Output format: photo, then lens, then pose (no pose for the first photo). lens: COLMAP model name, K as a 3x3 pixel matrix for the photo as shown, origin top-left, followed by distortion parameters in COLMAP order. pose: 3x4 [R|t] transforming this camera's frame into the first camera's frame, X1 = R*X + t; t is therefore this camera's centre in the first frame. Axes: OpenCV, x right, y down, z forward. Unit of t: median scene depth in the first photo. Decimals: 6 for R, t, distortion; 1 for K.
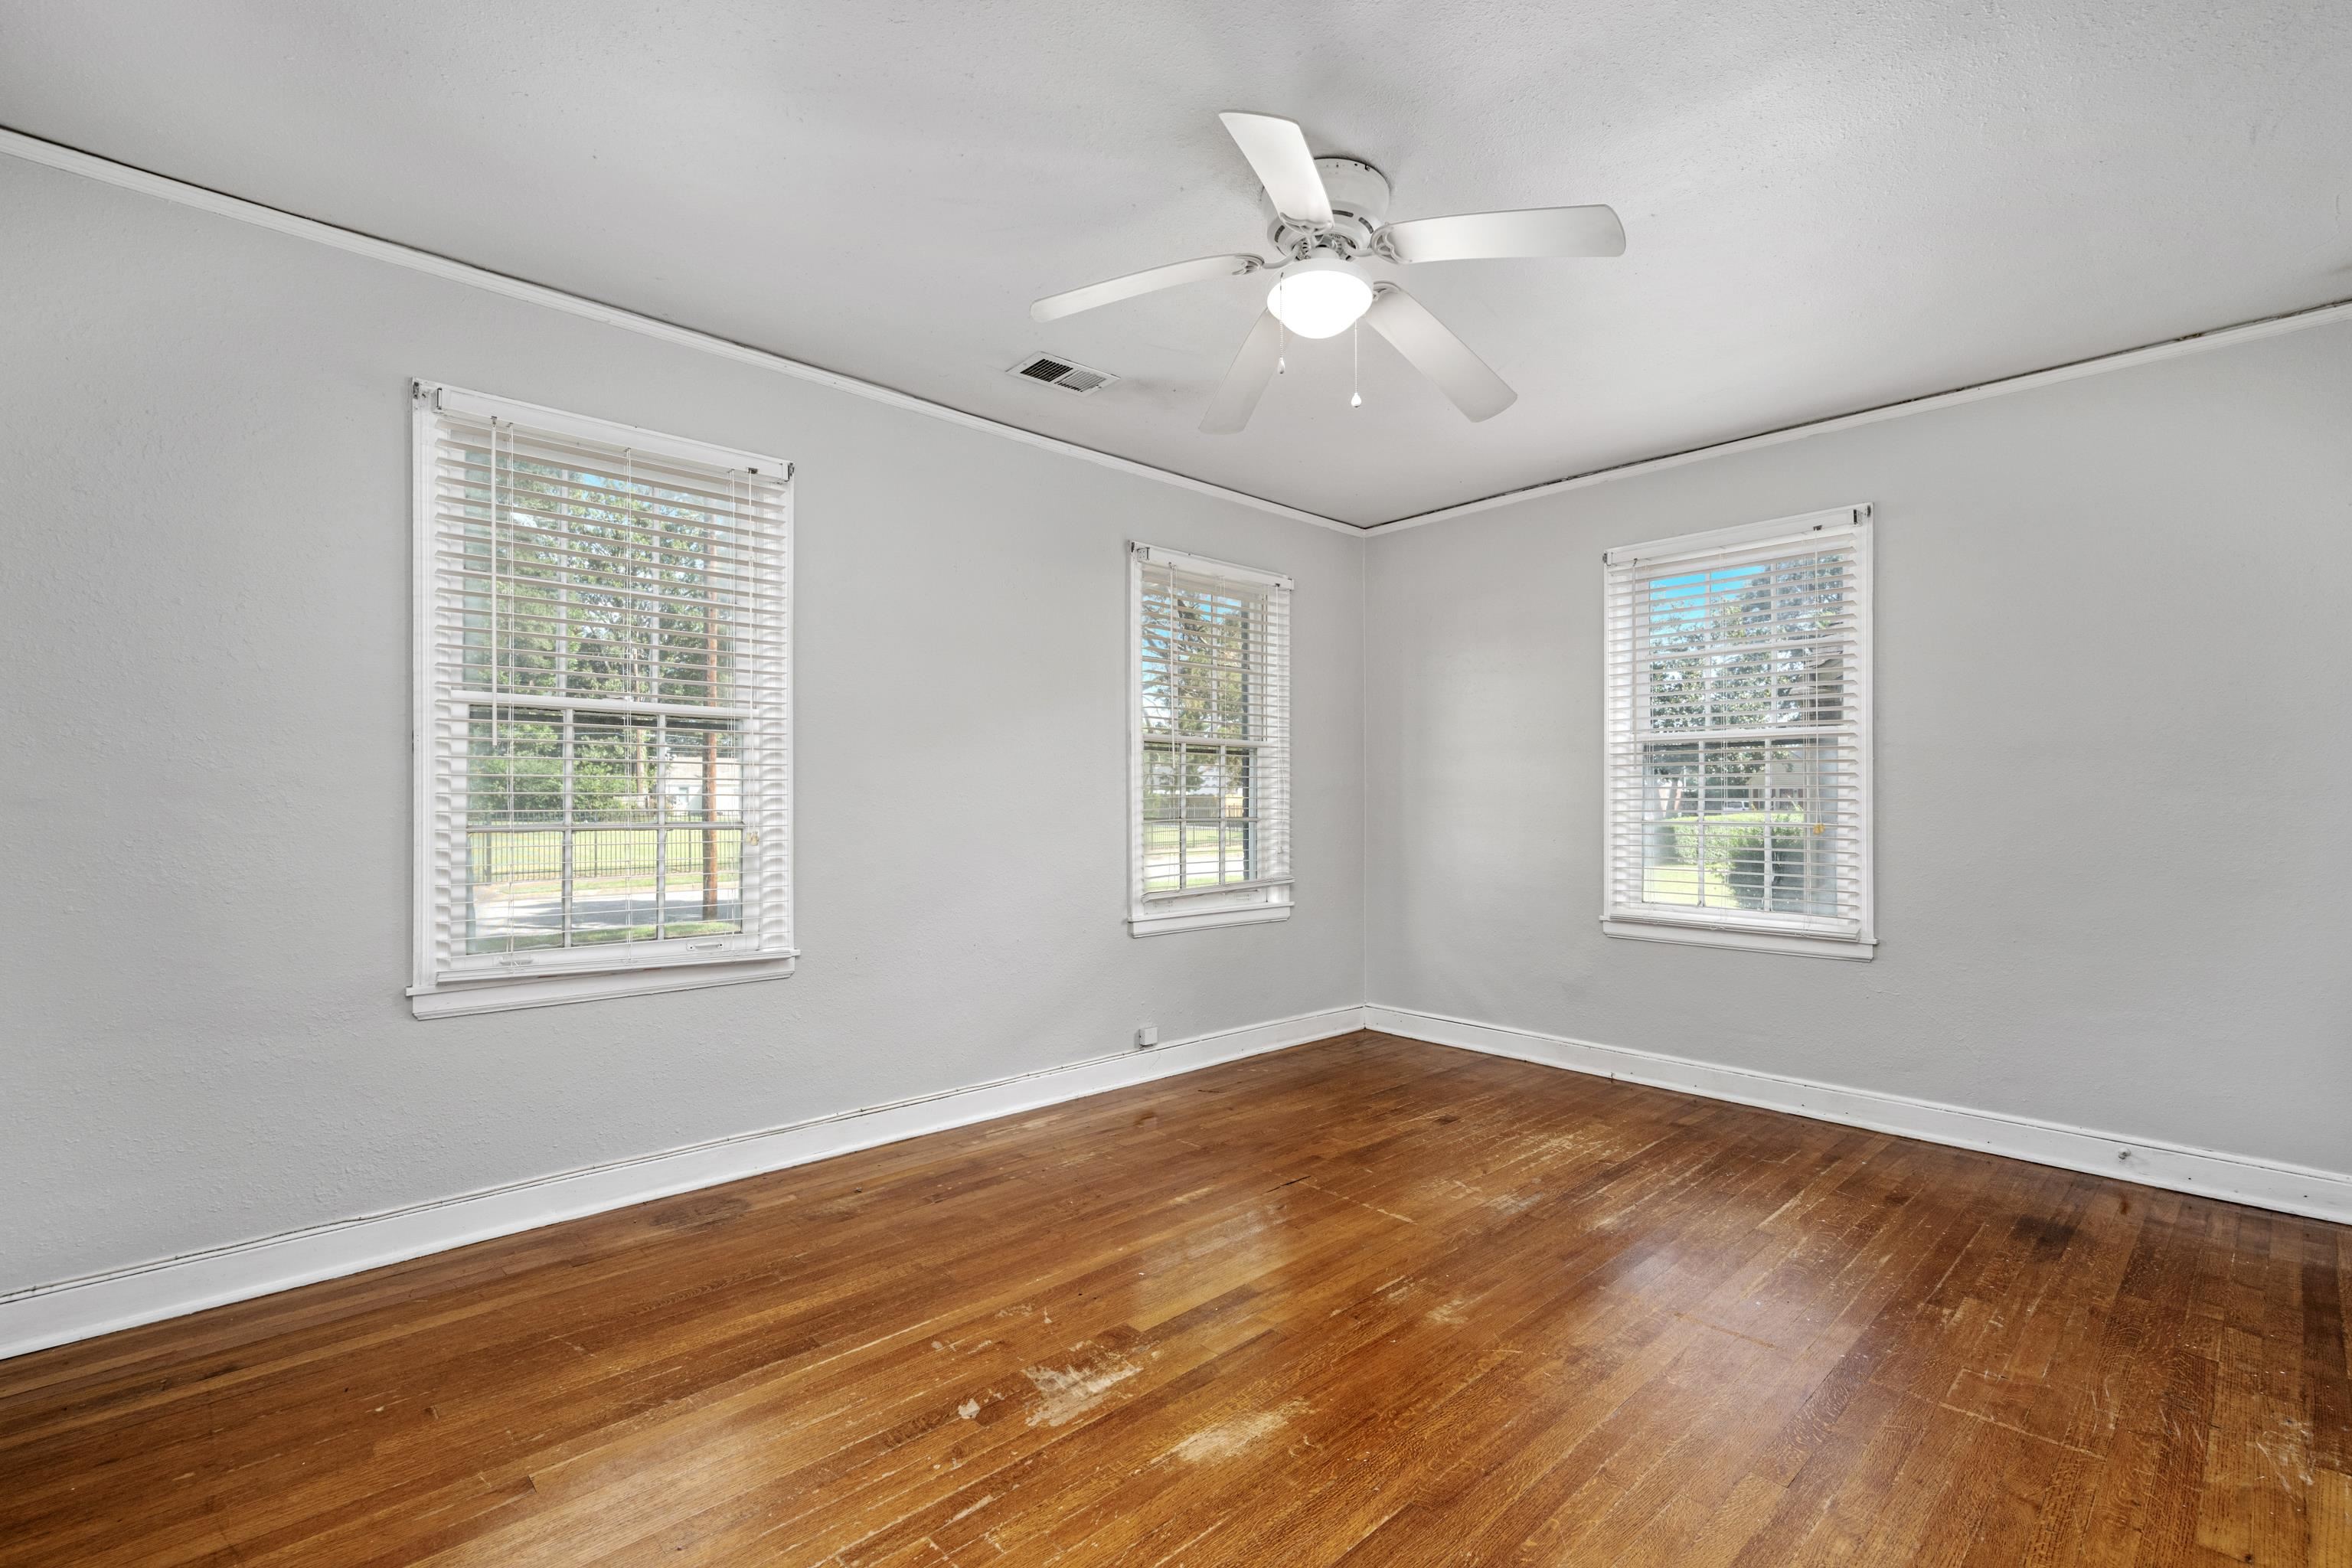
lens RADIAL K [[1028.2, 0, 1176.1], [0, 1028.2, 792.3], [0, 0, 1]] dist [-0.003003, -0.000648]
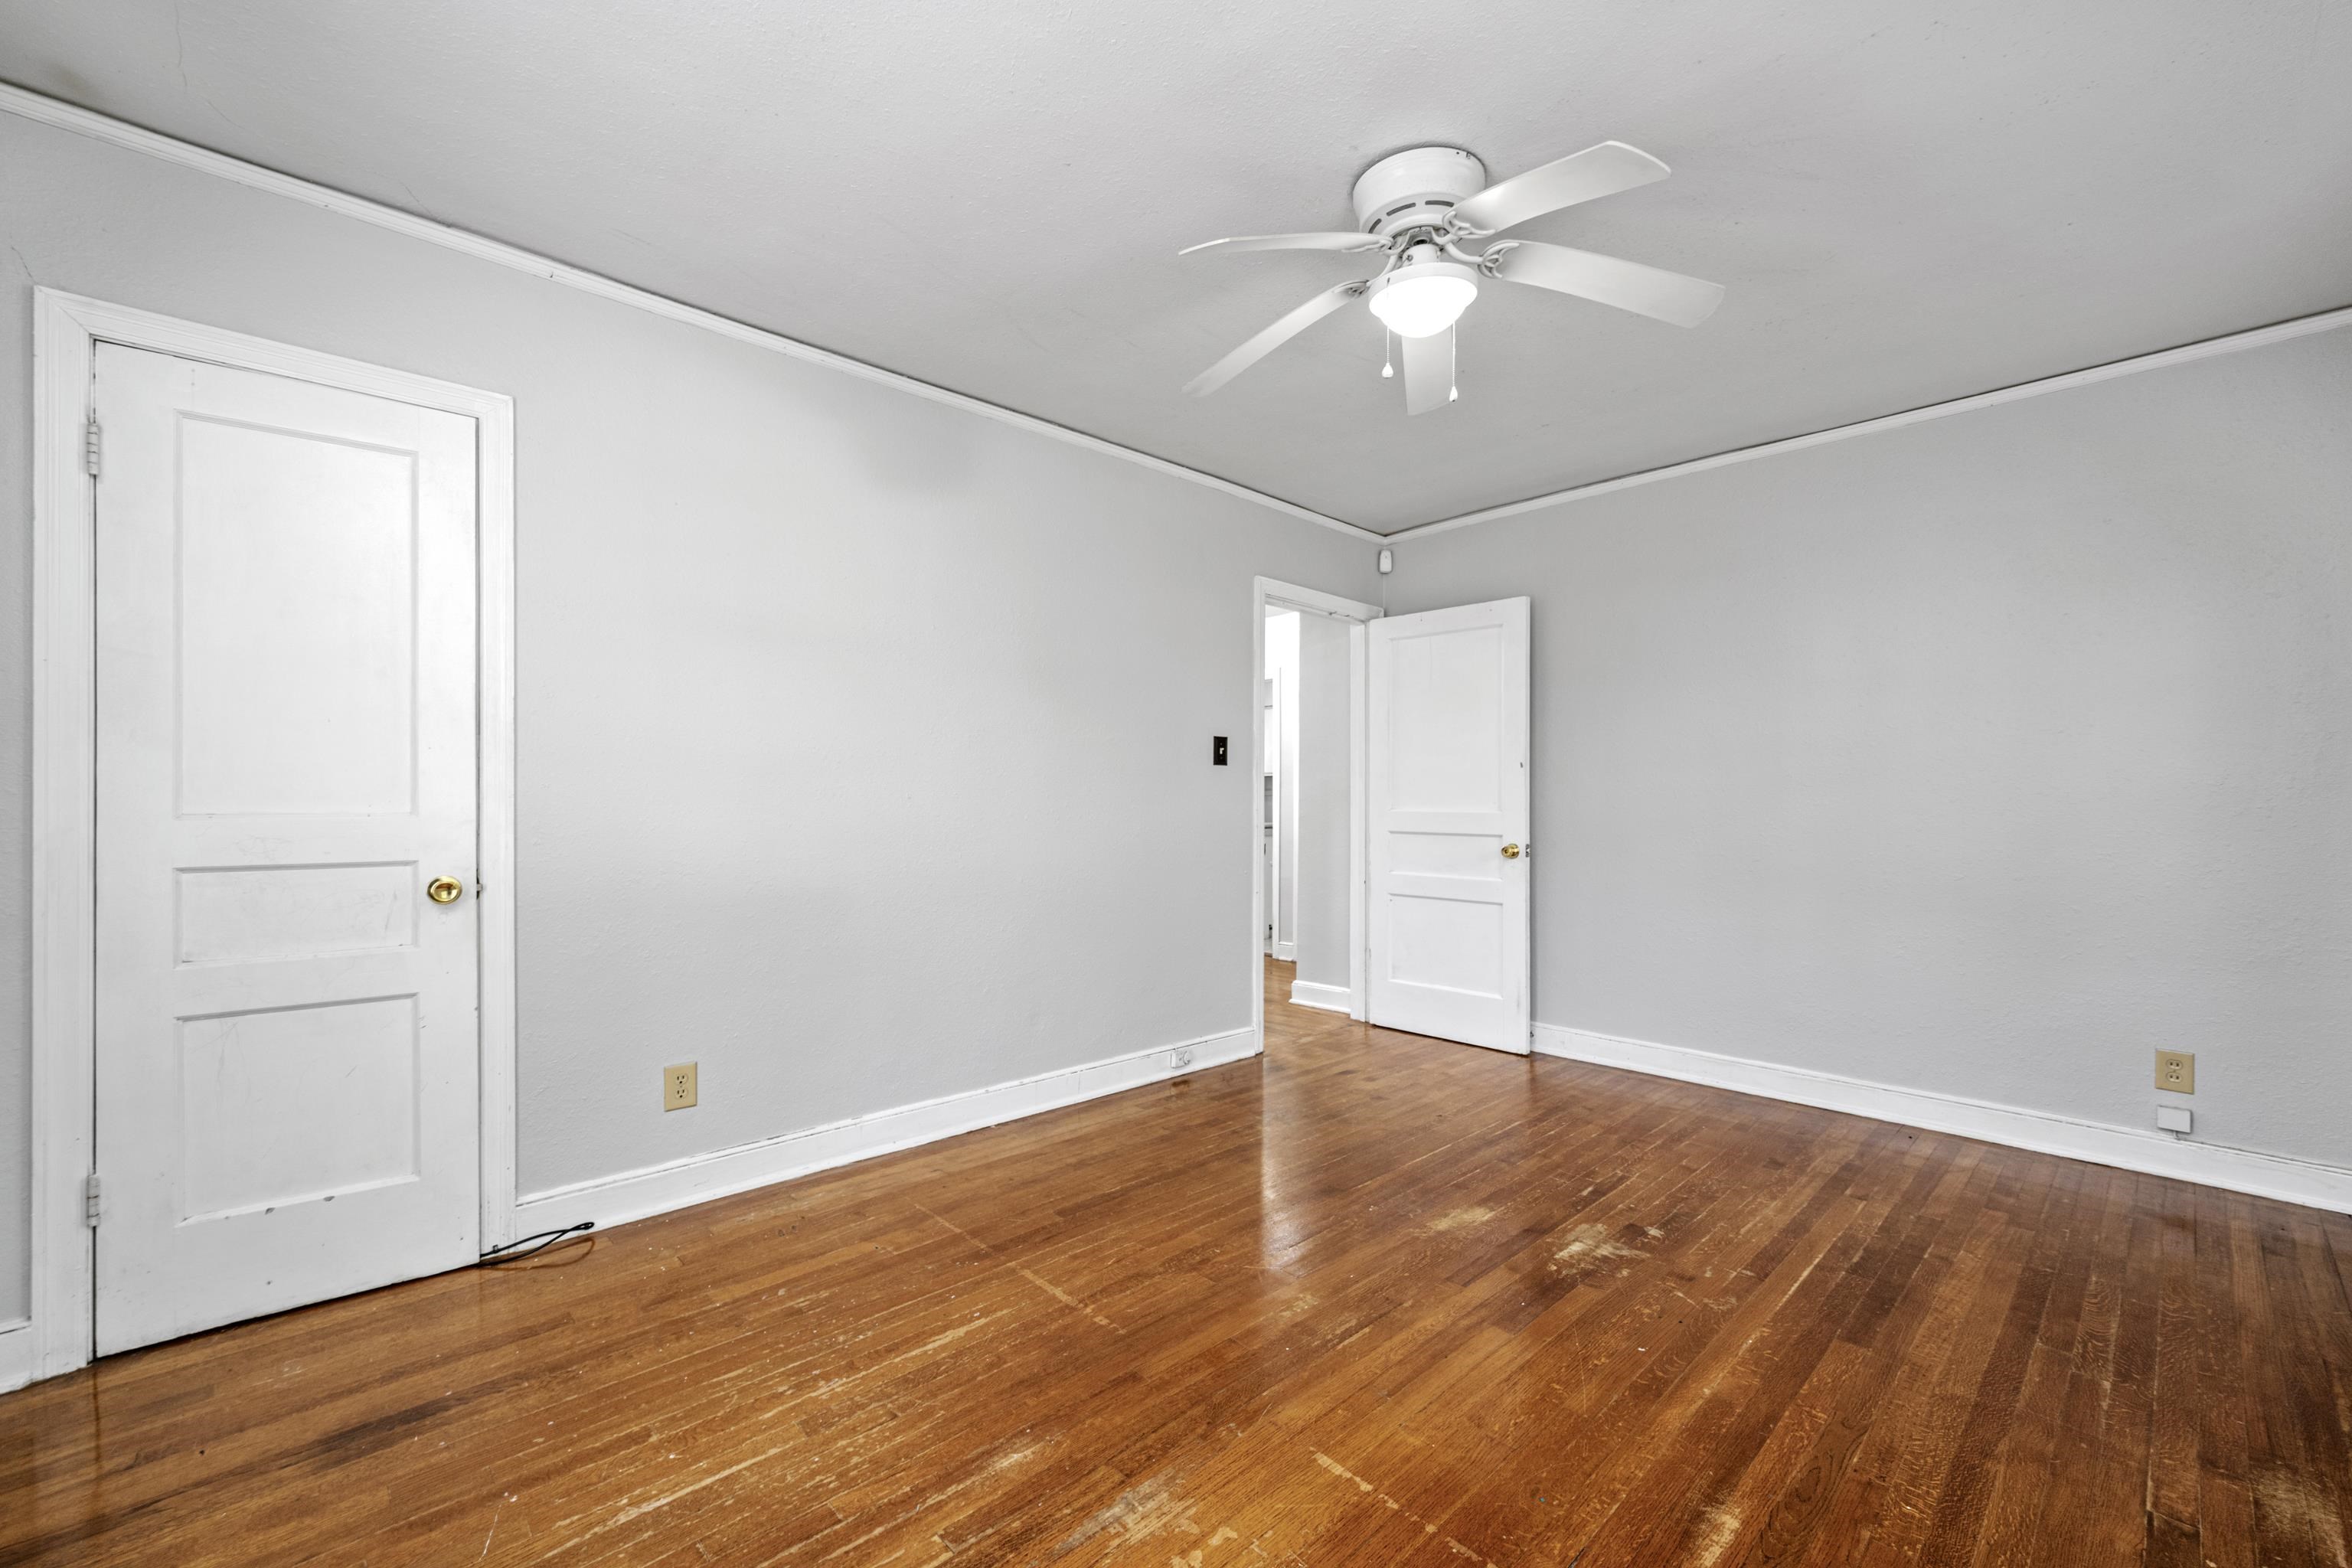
lens RADIAL K [[957.9, 0, 1175.6], [0, 957.9, 794.6], [0, 0, 1]] dist [-0.000104, -0.000040]
pose [[-0.999929, -0.004437, -0.011102, 0.440662], [-0.004333, 0.999946, -0.009408, 0.015159], [0.011143, -0.009359, -0.999894, 2.159160]]
